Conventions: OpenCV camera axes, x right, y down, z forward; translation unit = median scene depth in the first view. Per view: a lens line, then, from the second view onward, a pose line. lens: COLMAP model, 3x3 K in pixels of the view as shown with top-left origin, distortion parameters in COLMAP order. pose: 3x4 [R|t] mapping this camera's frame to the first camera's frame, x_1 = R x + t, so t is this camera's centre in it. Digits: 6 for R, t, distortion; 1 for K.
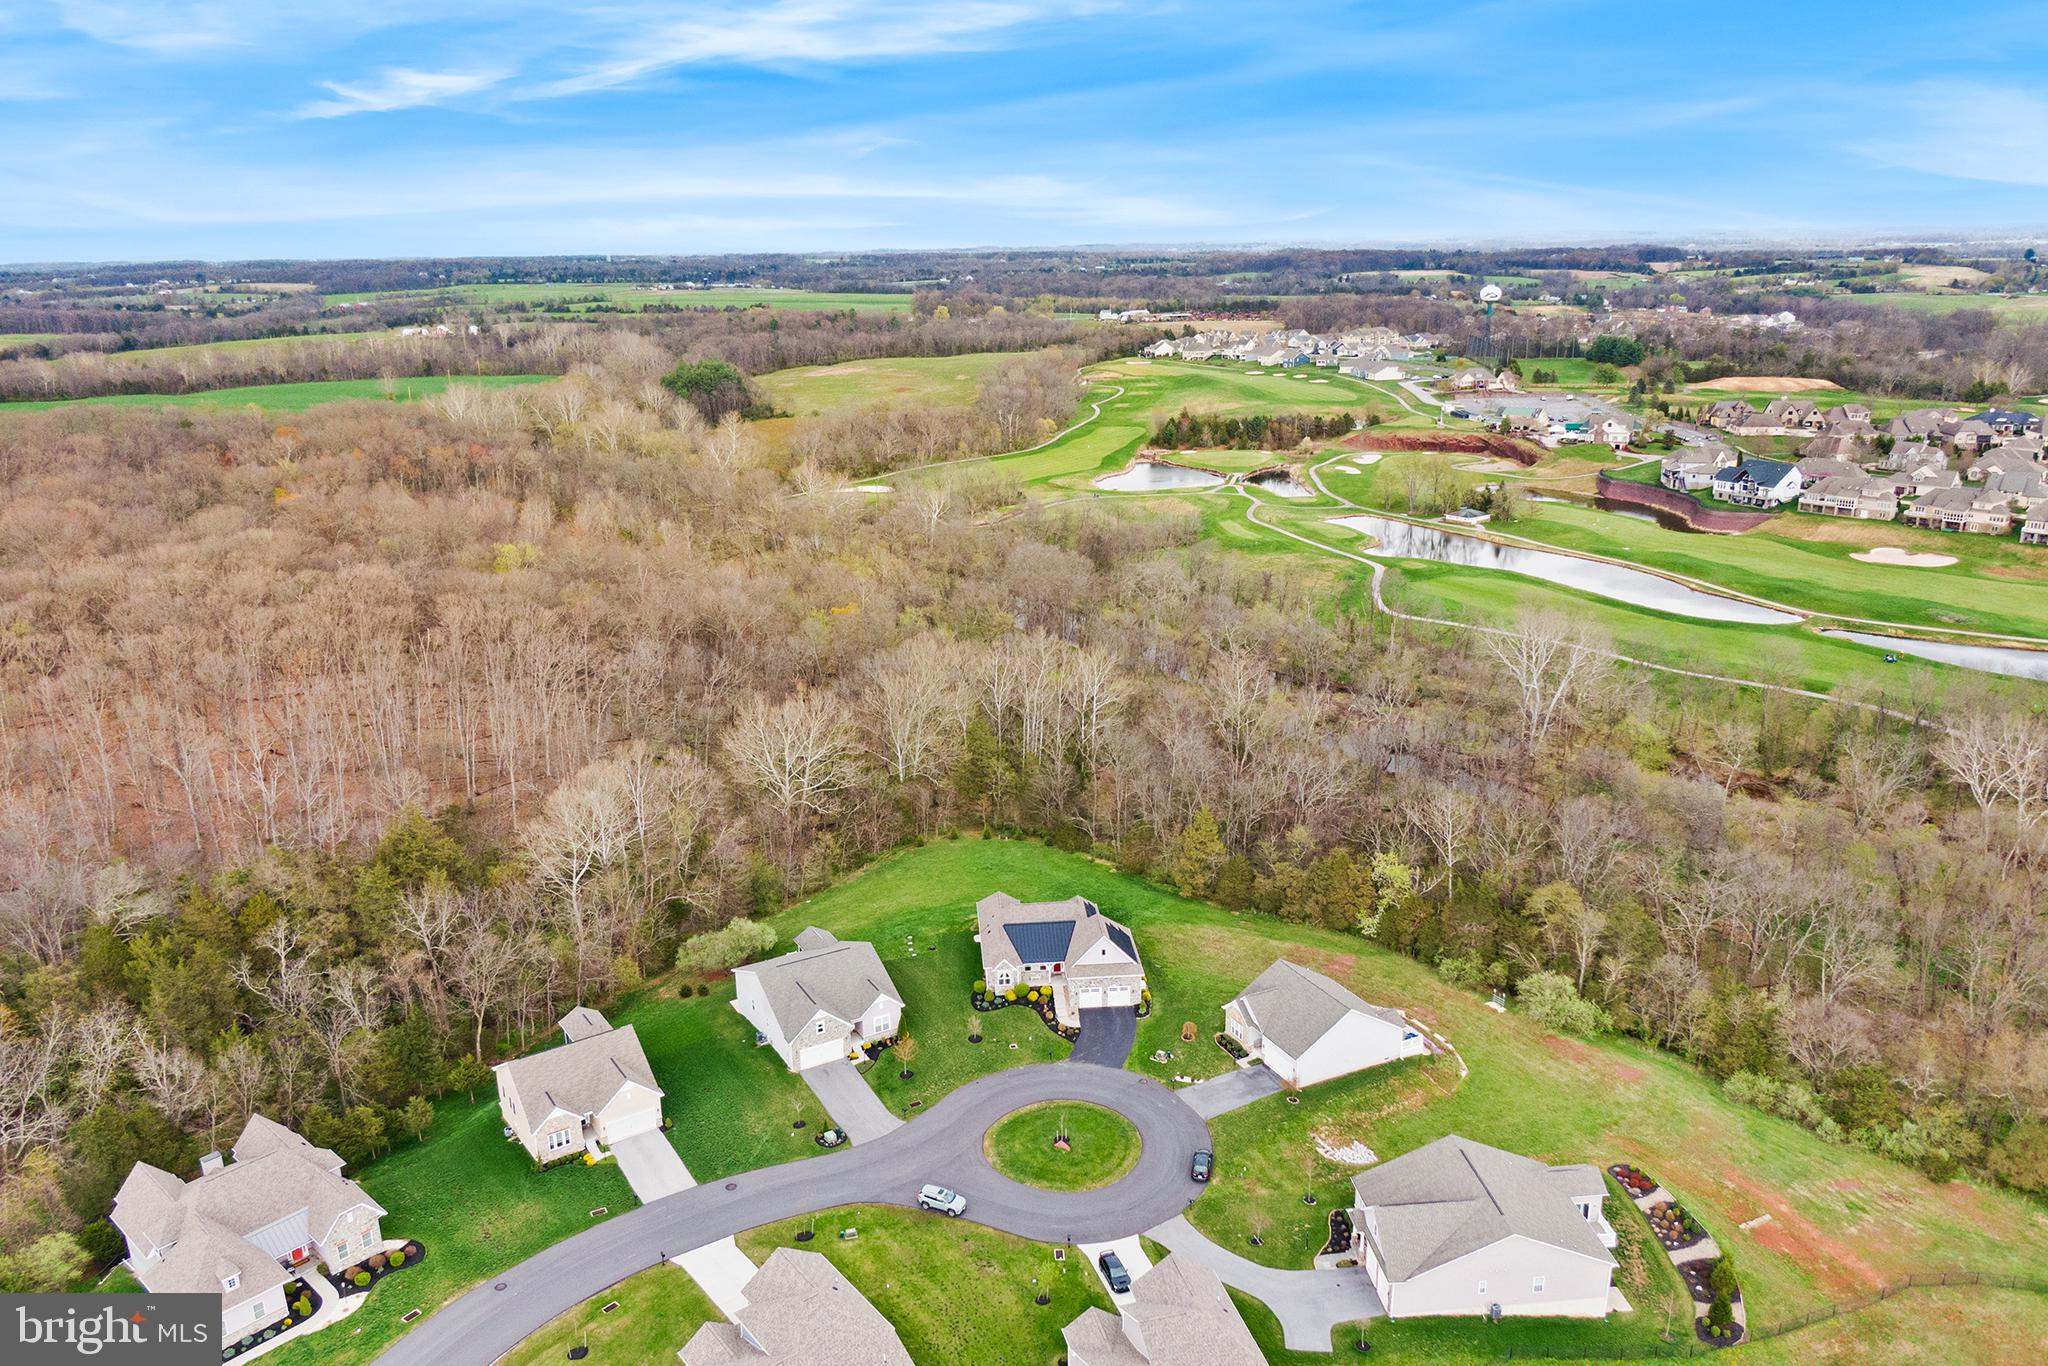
lens RADIAL K [[1467.8, 0, 1031.1], [0, 1467.8, 672.6], [0, 0, 1]] dist [0.031461, -0.043748]
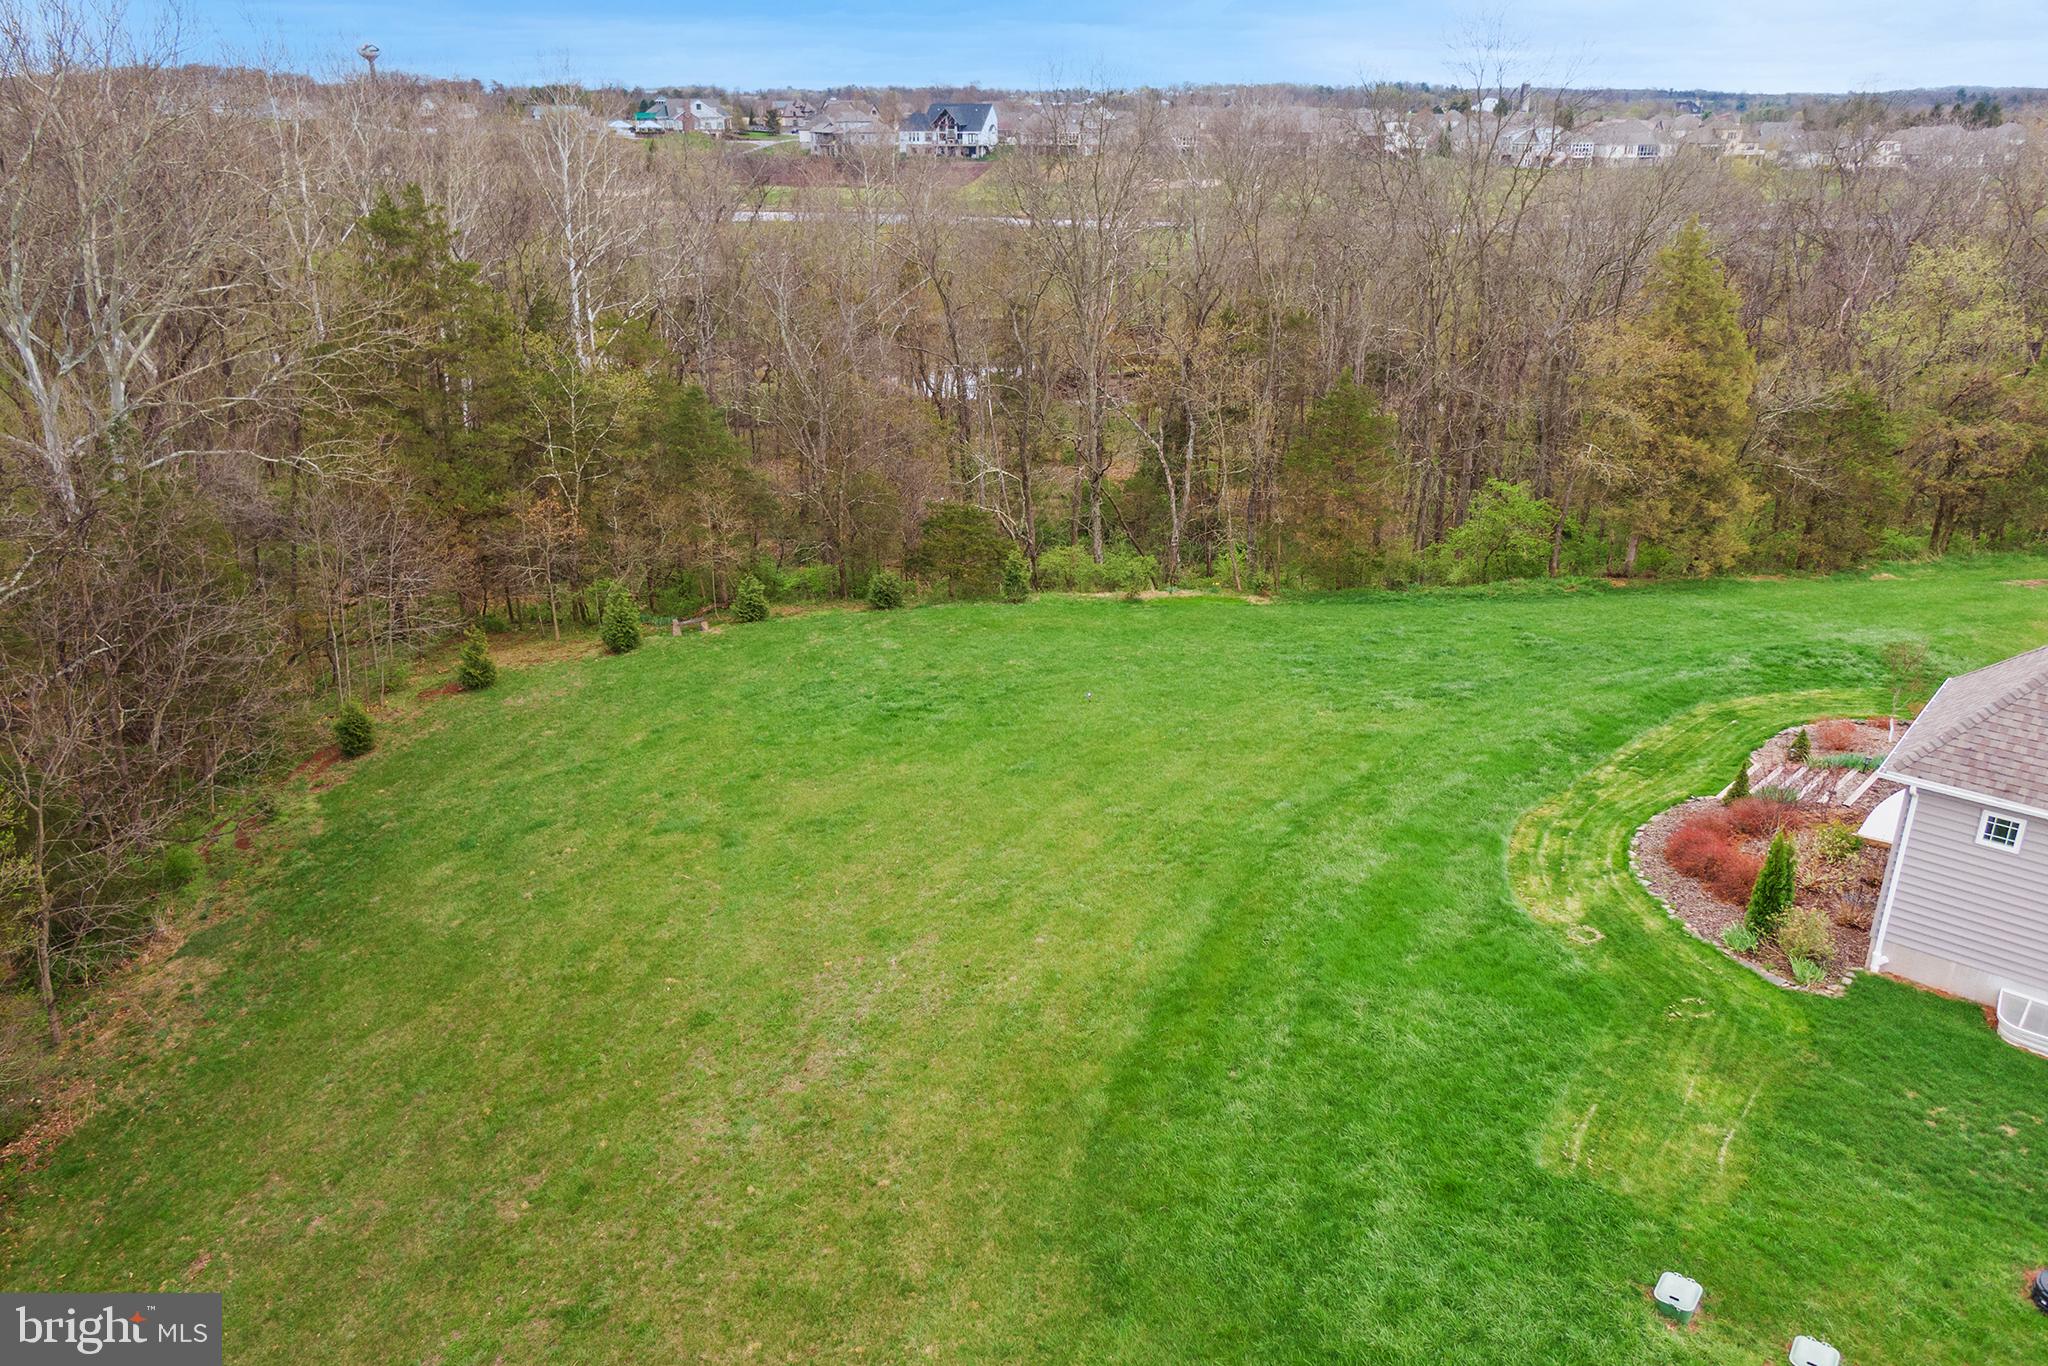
lens RADIAL K [[1467.8, 0, 1047.7], [0, 1467.8, 667.8], [0, 0, 1]] dist [0.031461, -0.043748]
pose [[0.716886, -0.240537, 0.654382, -0.092255], [0.188258, 0.970519, 0.150503, 0.061166], [-0.671292, 0.015299, 0.741035, 0.508517]]
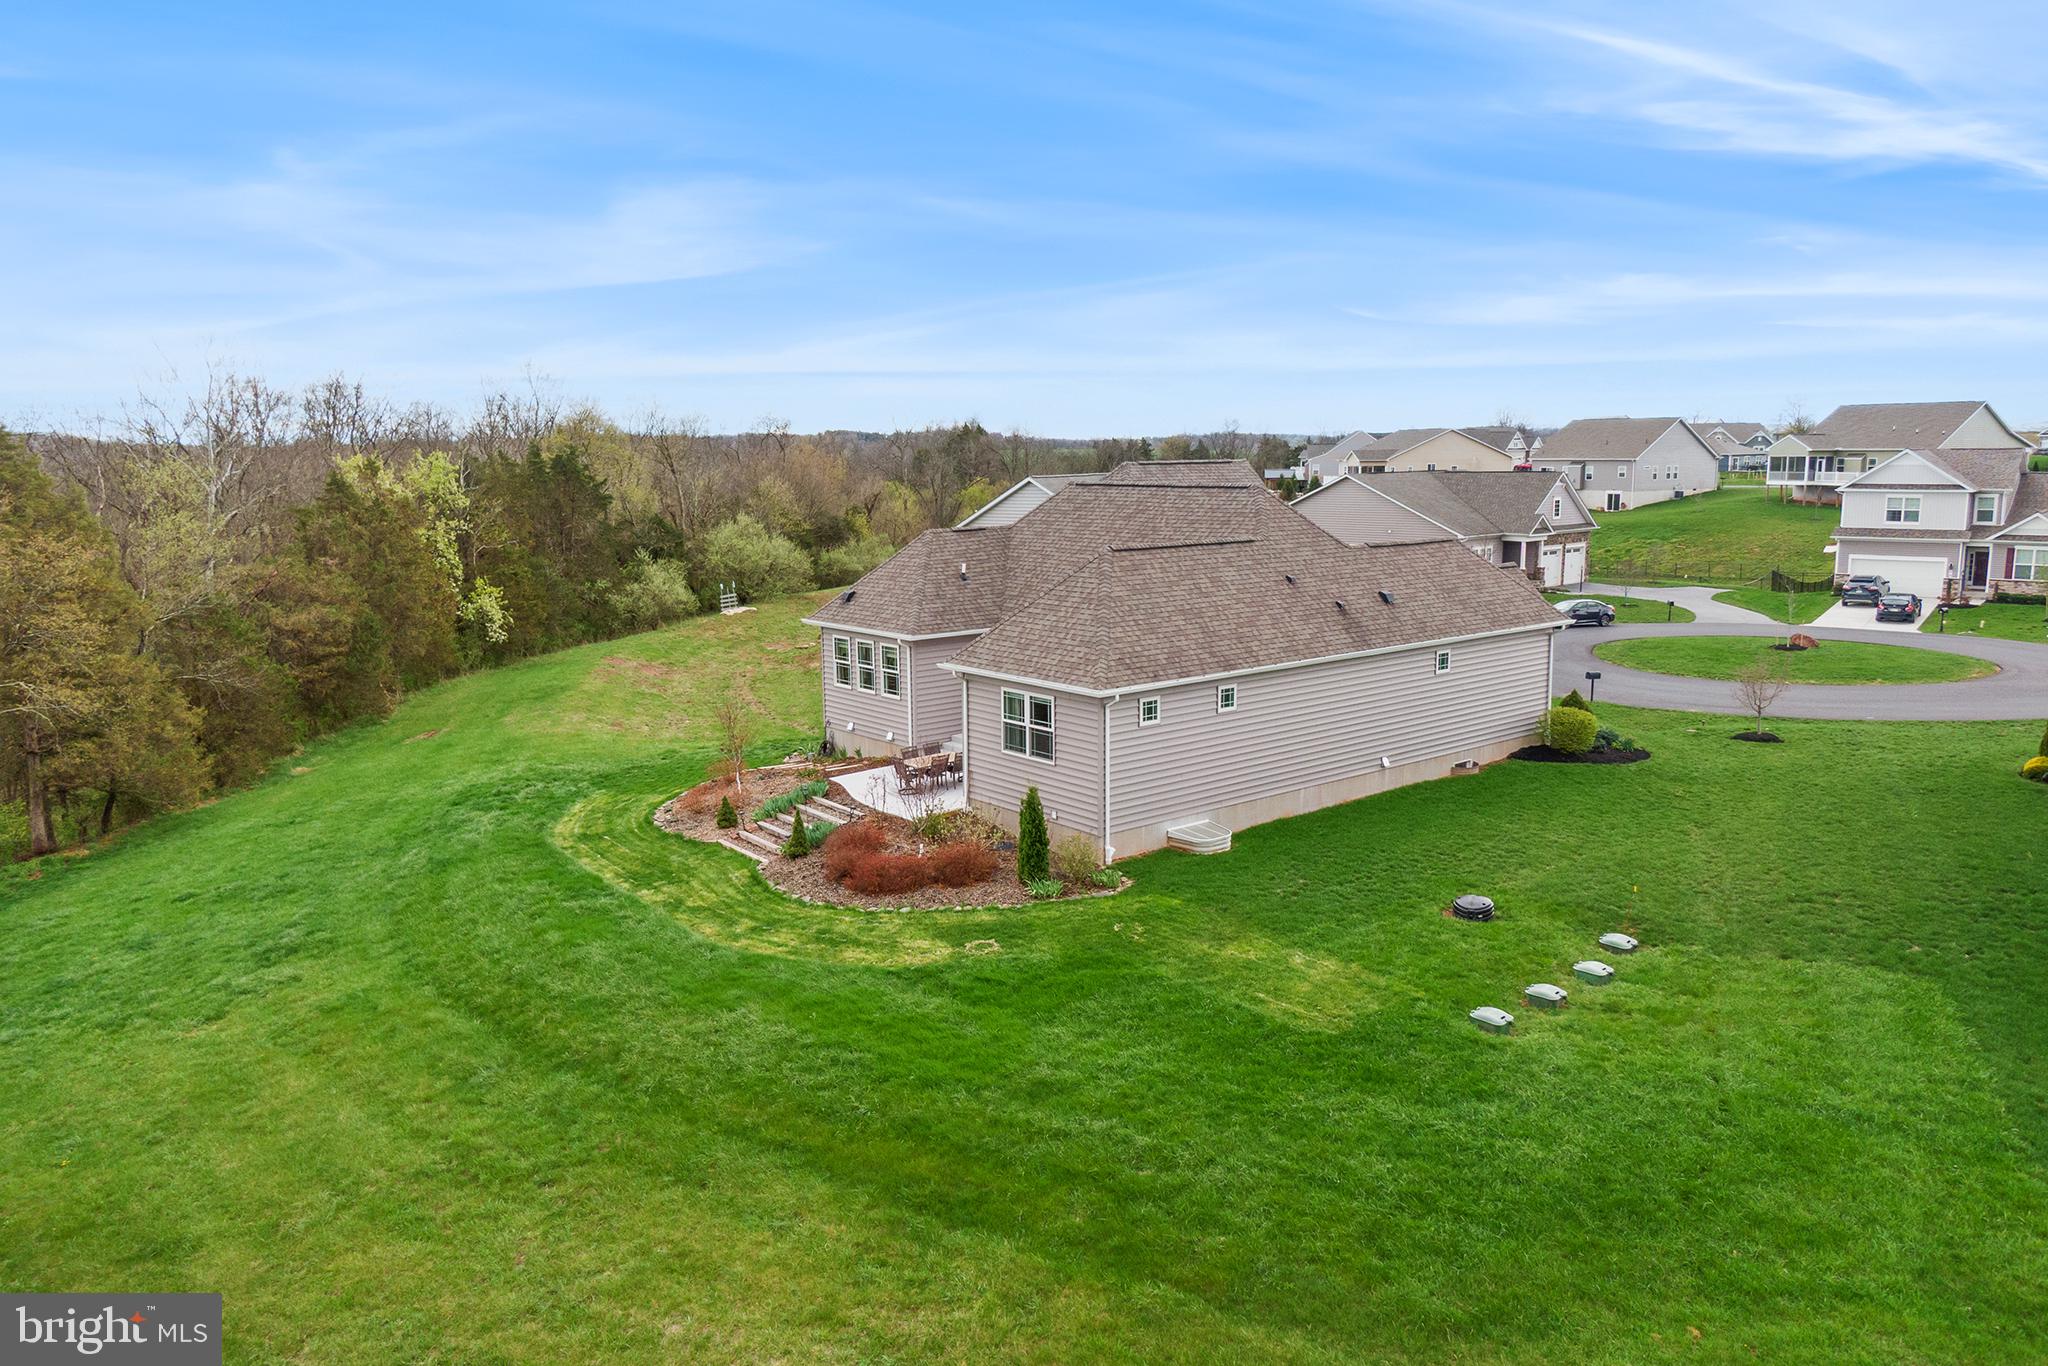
lens RADIAL K [[1467.8, 0, 1023.5], [0, 1467.8, 677.2], [0, 0, 1]] dist [0.031461, -0.043748]
pose [[-0.571610, -0.109047, 0.813247, -0.085433], [0.244921, 0.923271, 0.295948, 0.057208], [-0.783119, 0.368348, -0.501043, 0.579375]]
